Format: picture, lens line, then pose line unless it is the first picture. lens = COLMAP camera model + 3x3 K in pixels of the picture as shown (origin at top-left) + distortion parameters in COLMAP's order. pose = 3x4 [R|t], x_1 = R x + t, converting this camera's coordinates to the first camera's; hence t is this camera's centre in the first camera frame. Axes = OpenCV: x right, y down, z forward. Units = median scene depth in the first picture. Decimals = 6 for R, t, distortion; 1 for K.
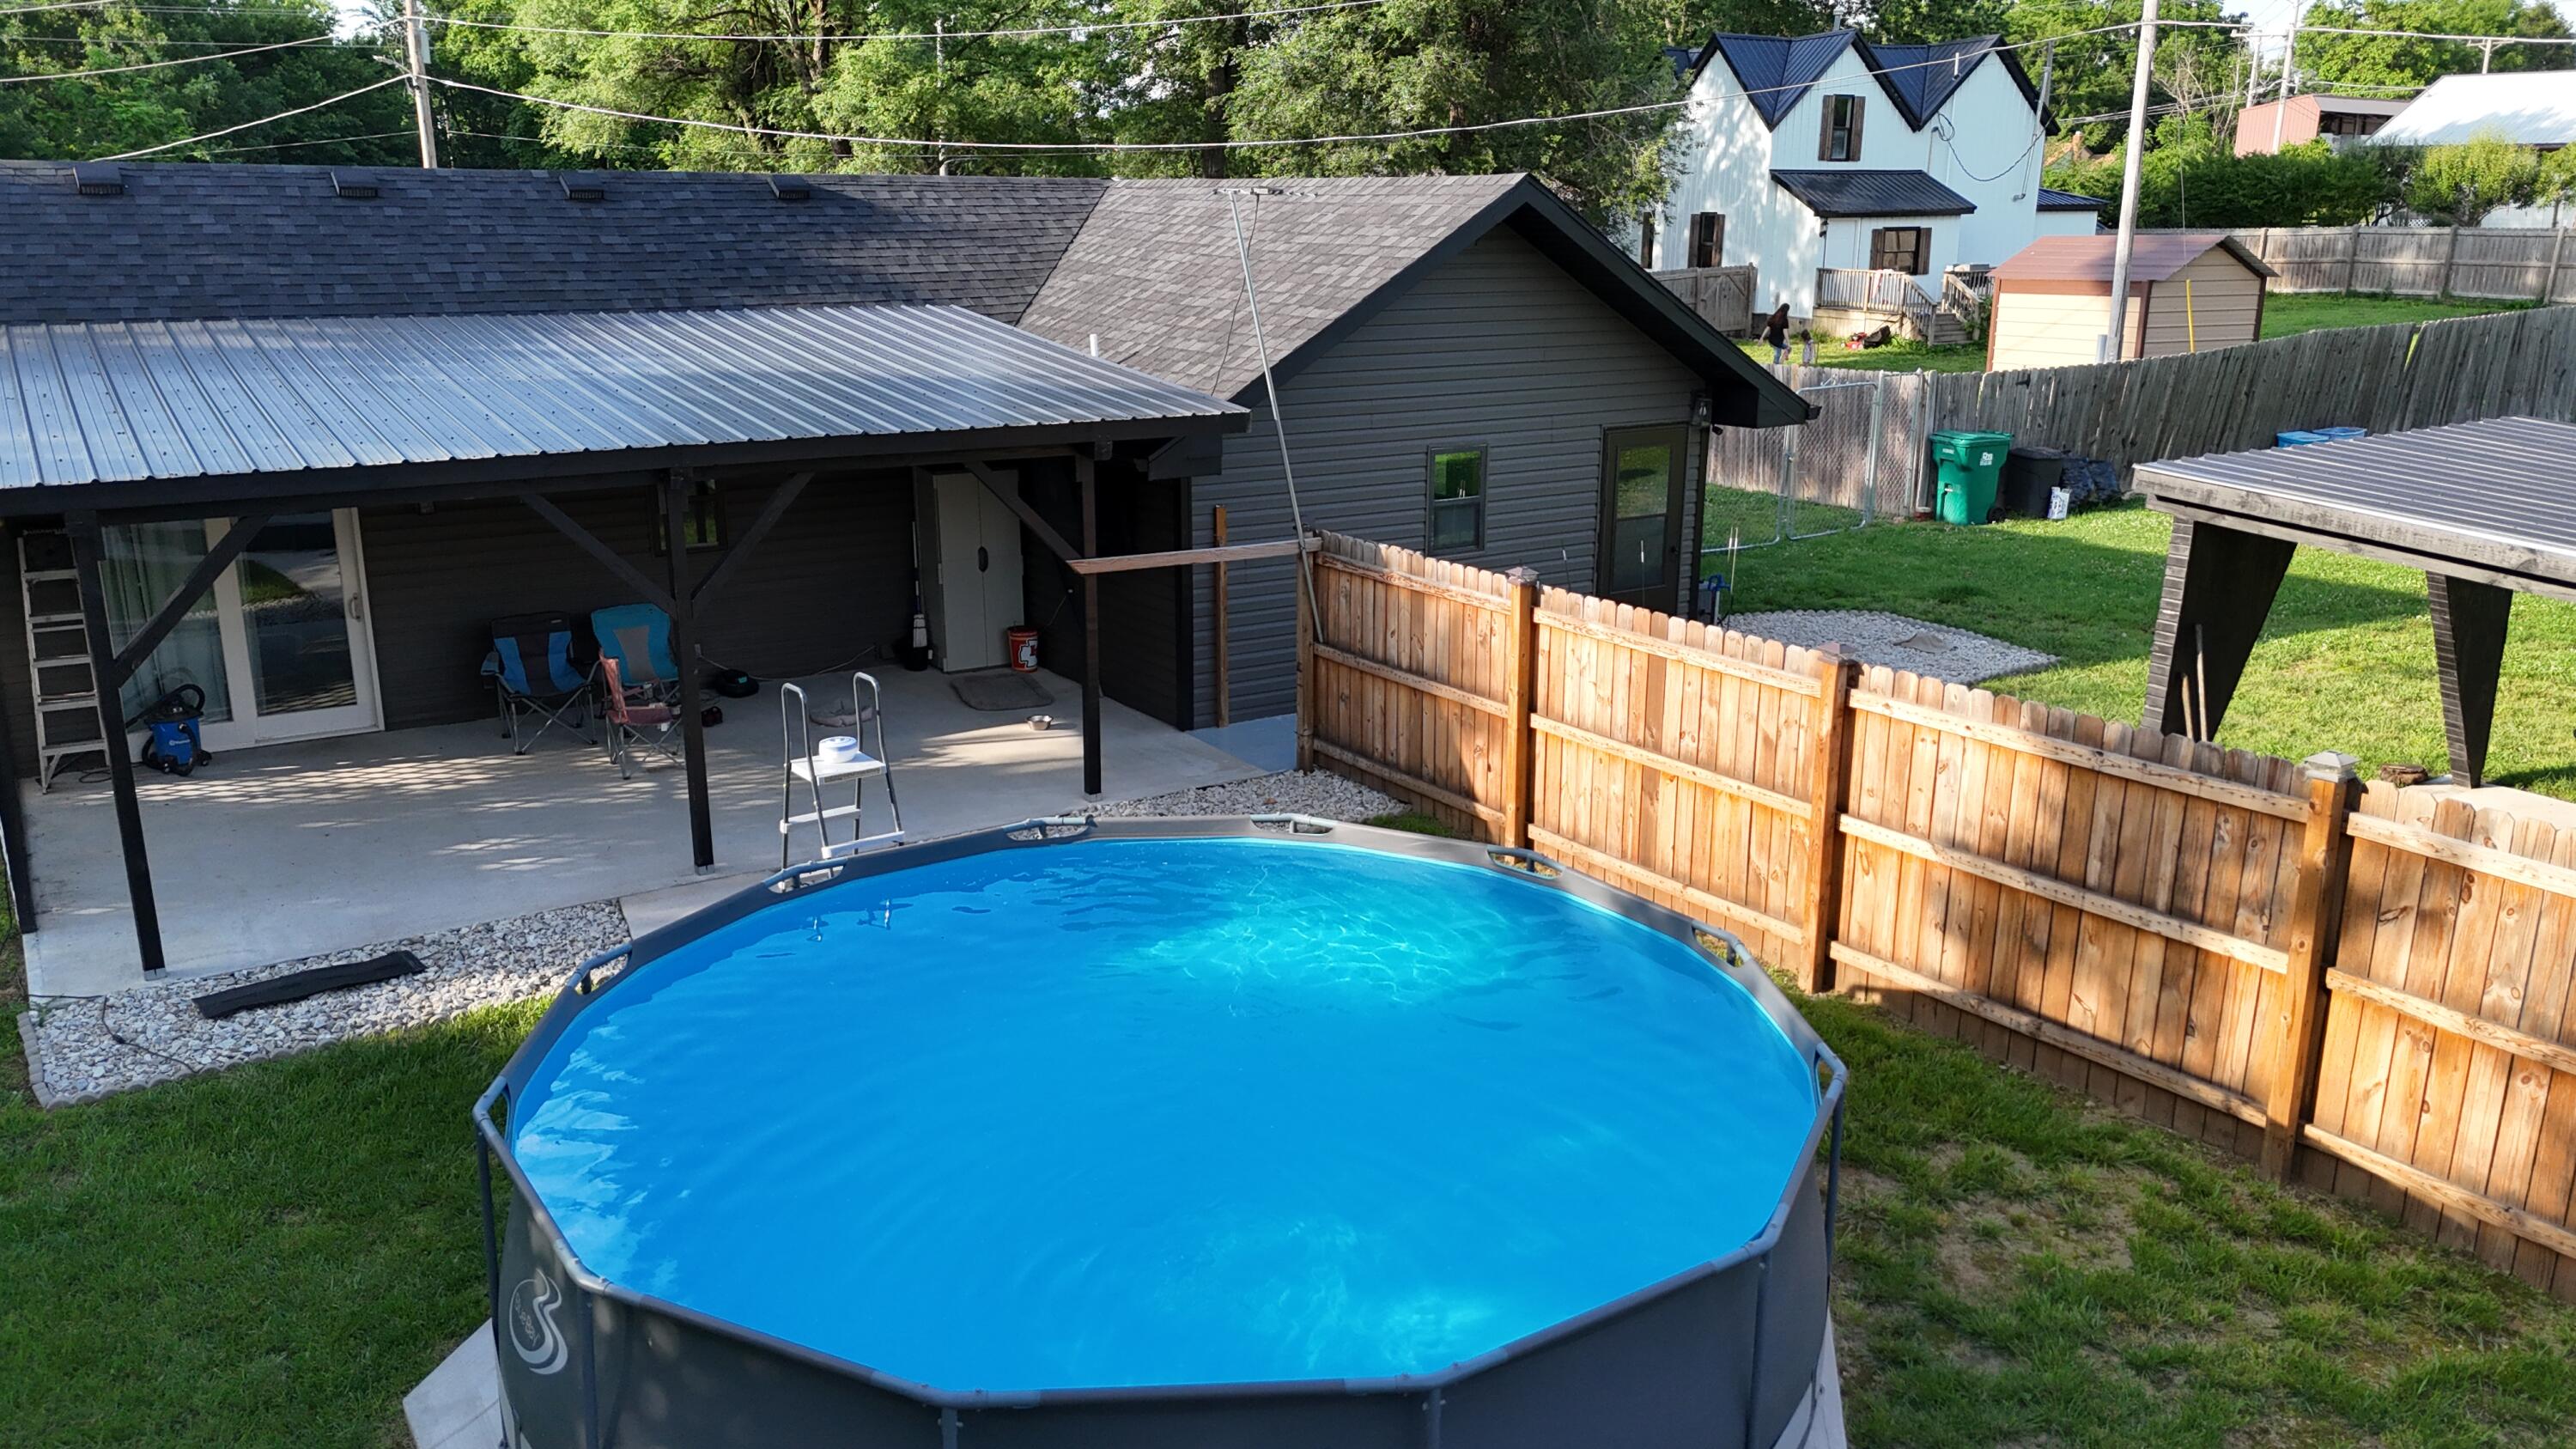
lens RADIAL K [[1885.4, 0, 1284.5], [0, 1885.4, 728.0], [0, 0, 1]] dist [0.081977, -0.083940]
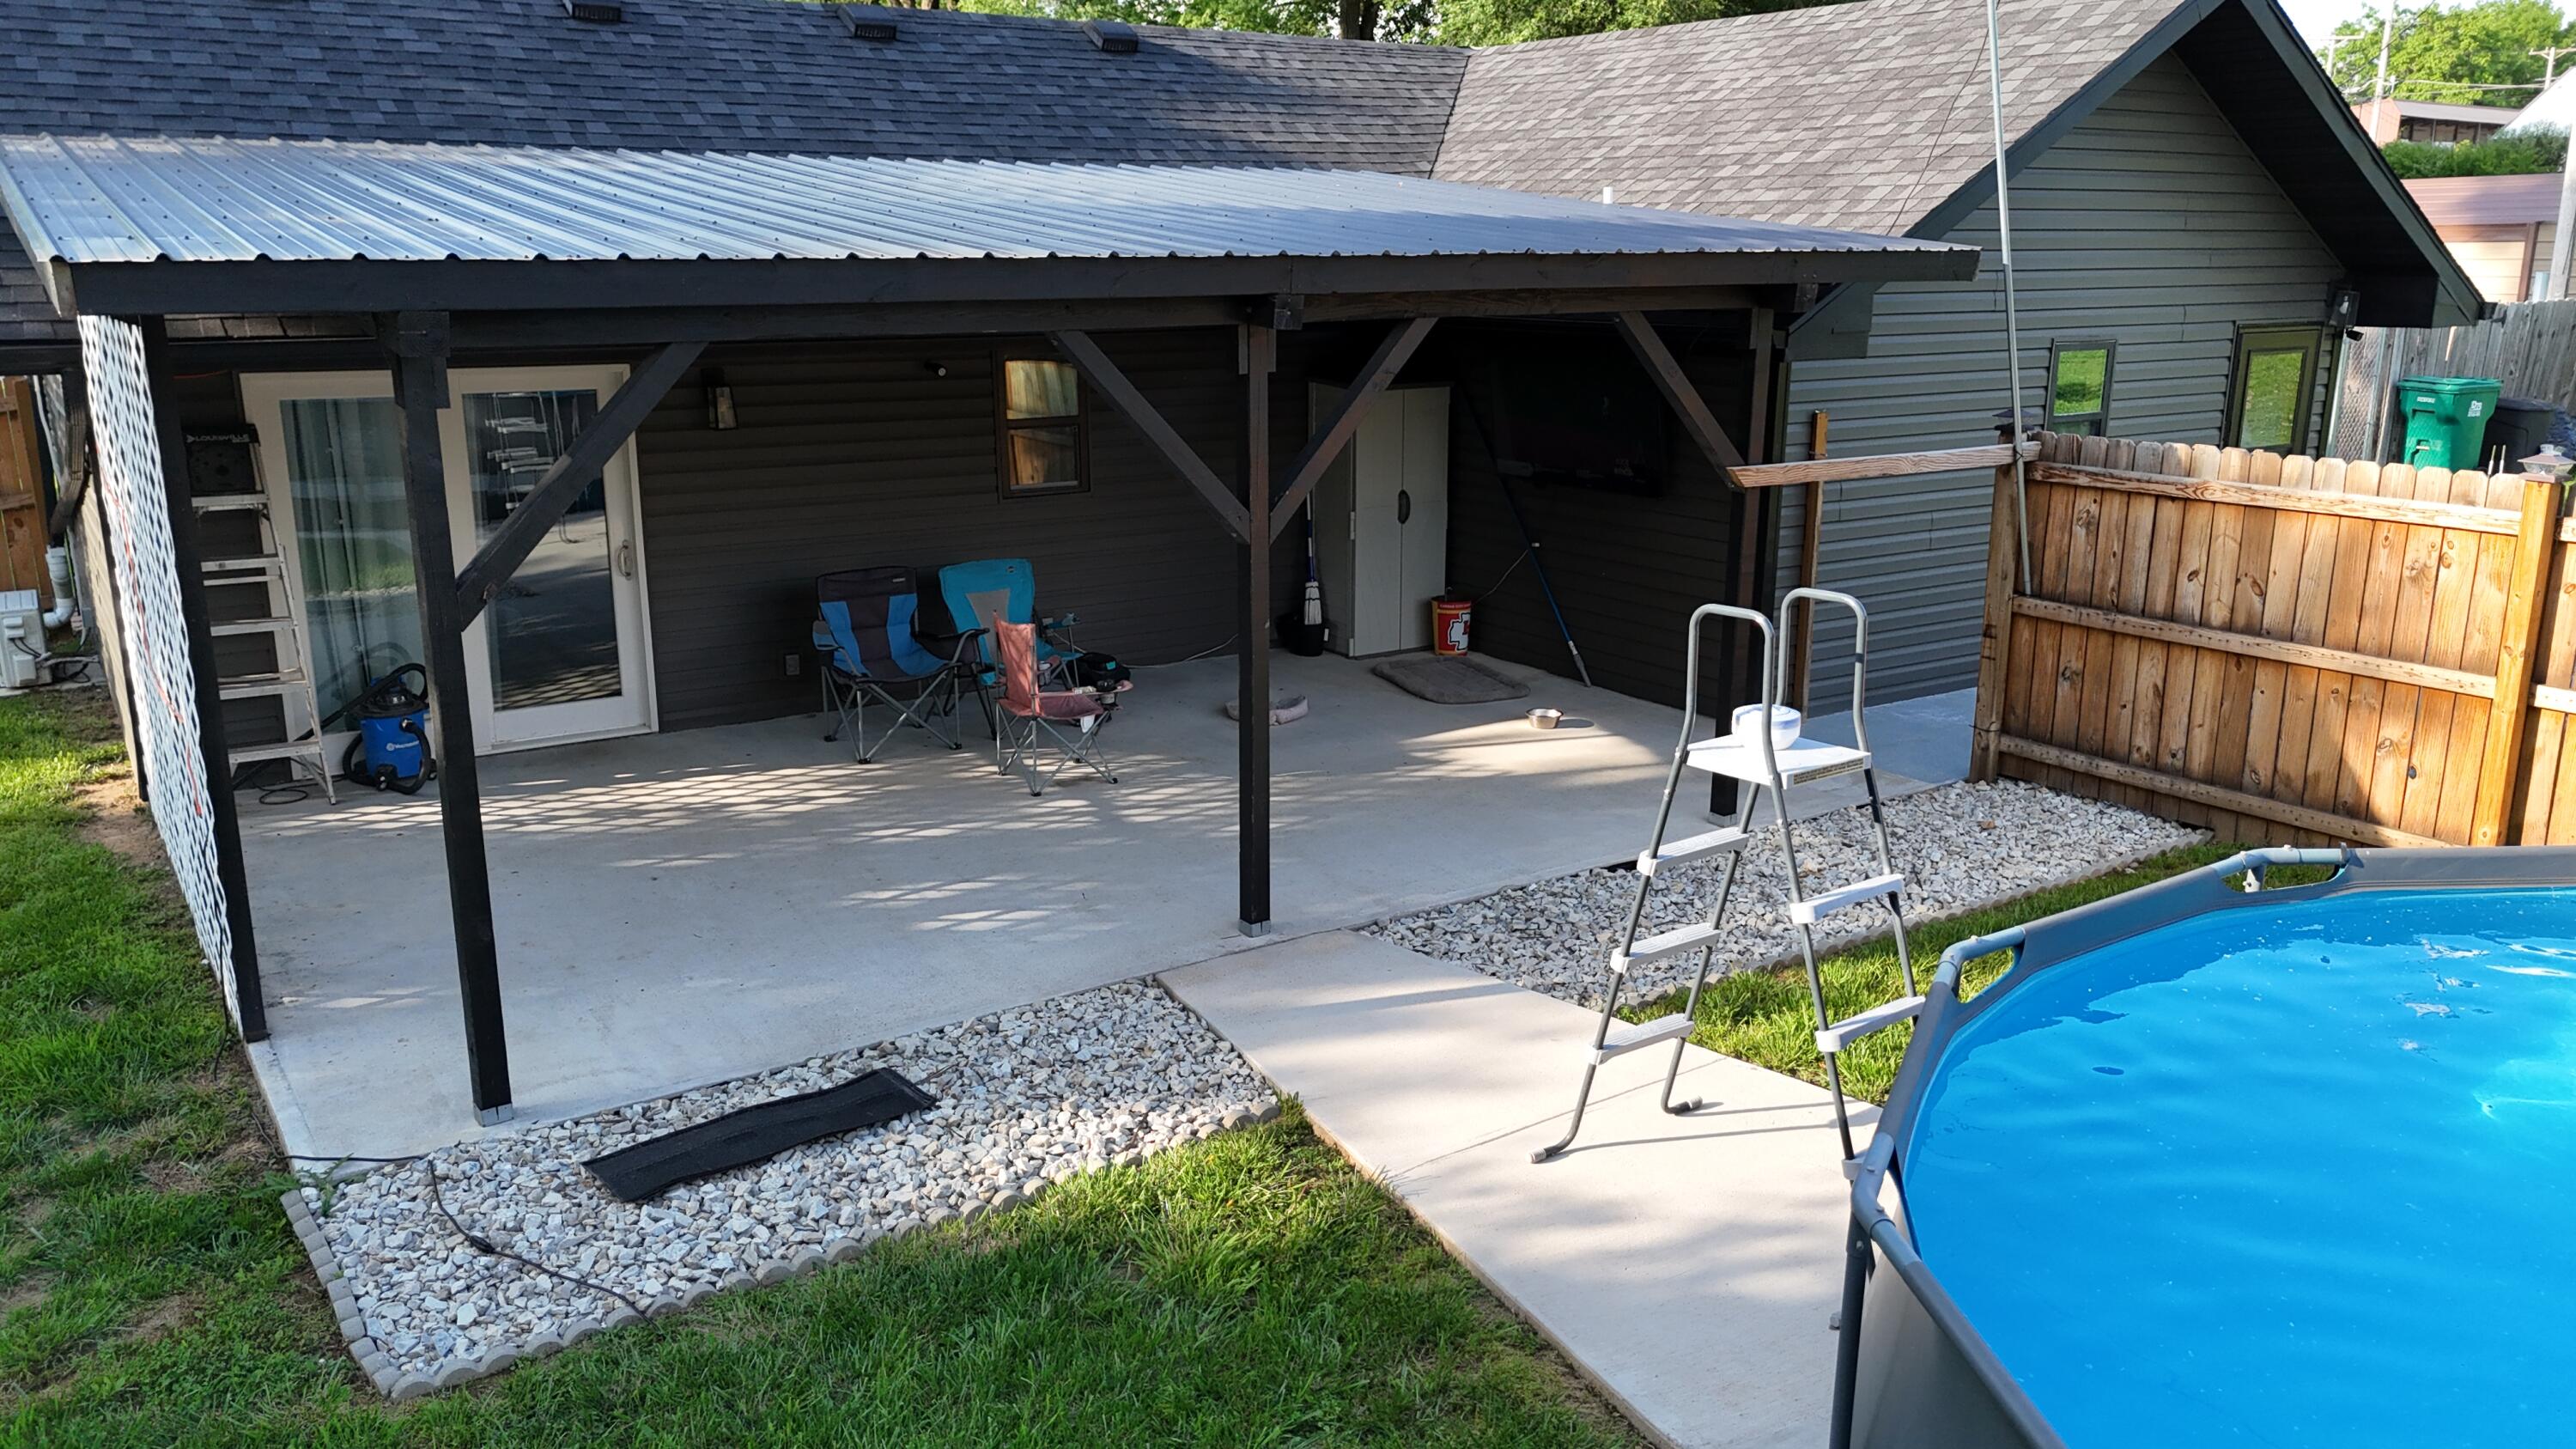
lens RADIAL K [[1885.4, 0, 1280.9], [0, 1885.4, 733.6], [0, 0, 1]] dist [0.081977, -0.083940]
pose [[0.999964, -0.004576, 0.007171, -0.253022], [0.004678, 0.999888, -0.014213, 0.013867], [-0.007105, 0.014246, 0.999873, 0.292455]]
